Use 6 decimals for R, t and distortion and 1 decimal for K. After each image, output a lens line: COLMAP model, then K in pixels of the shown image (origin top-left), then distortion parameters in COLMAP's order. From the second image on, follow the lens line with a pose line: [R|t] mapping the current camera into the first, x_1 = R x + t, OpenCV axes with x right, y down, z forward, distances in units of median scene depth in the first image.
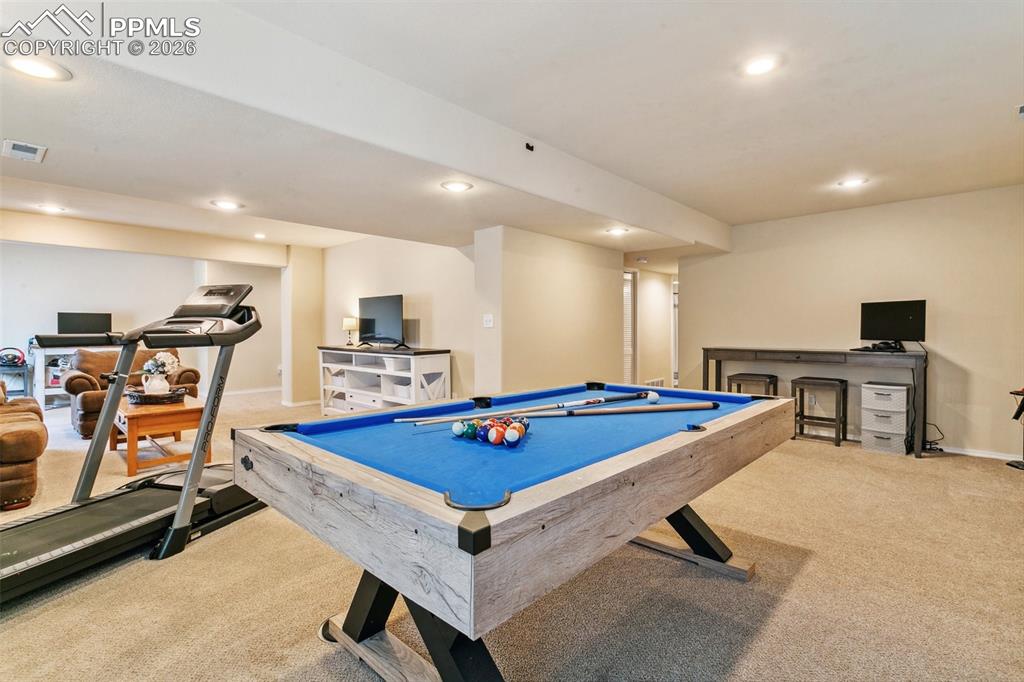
lens RADIAL K [[481.5, 0, 507.1], [0, 481.5, 335.5], [0, 0, 1]] dist [-0.003275, 0.000902]
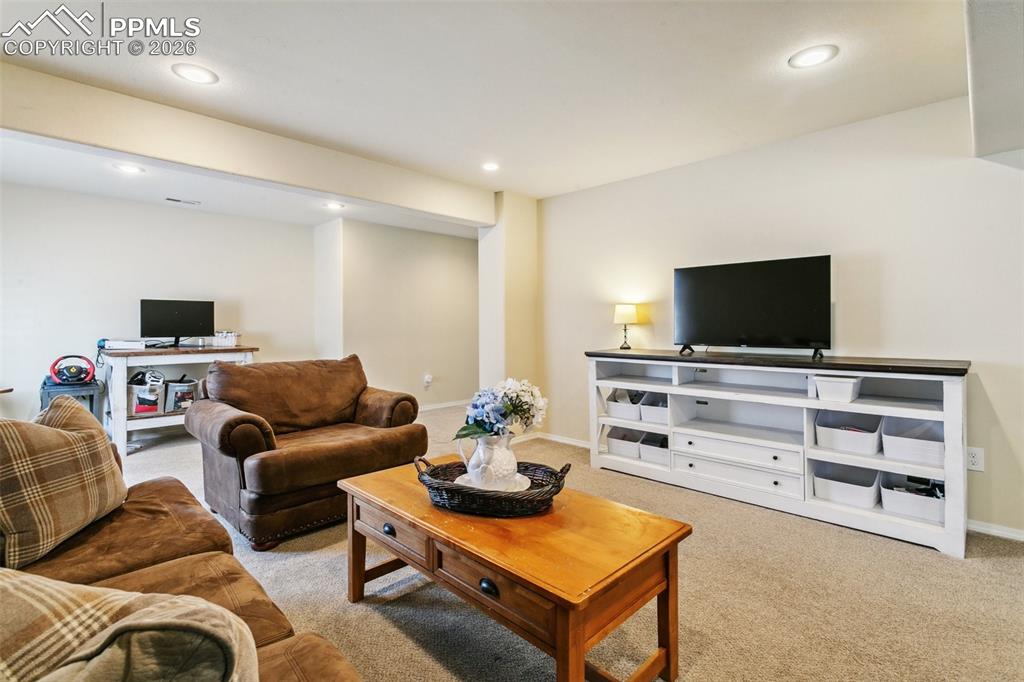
lens RADIAL K [[481.5, 0, 507.4], [0, 481.5, 336.3], [0, 0, 1]] dist [-0.003275, 0.000902]
pose [[0.999751, -0.004508, -0.021836, -0.449616], [0.004654, 0.999967, 0.006670, -0.000976], [0.021806, -0.006770, 0.999739, 0.382168]]
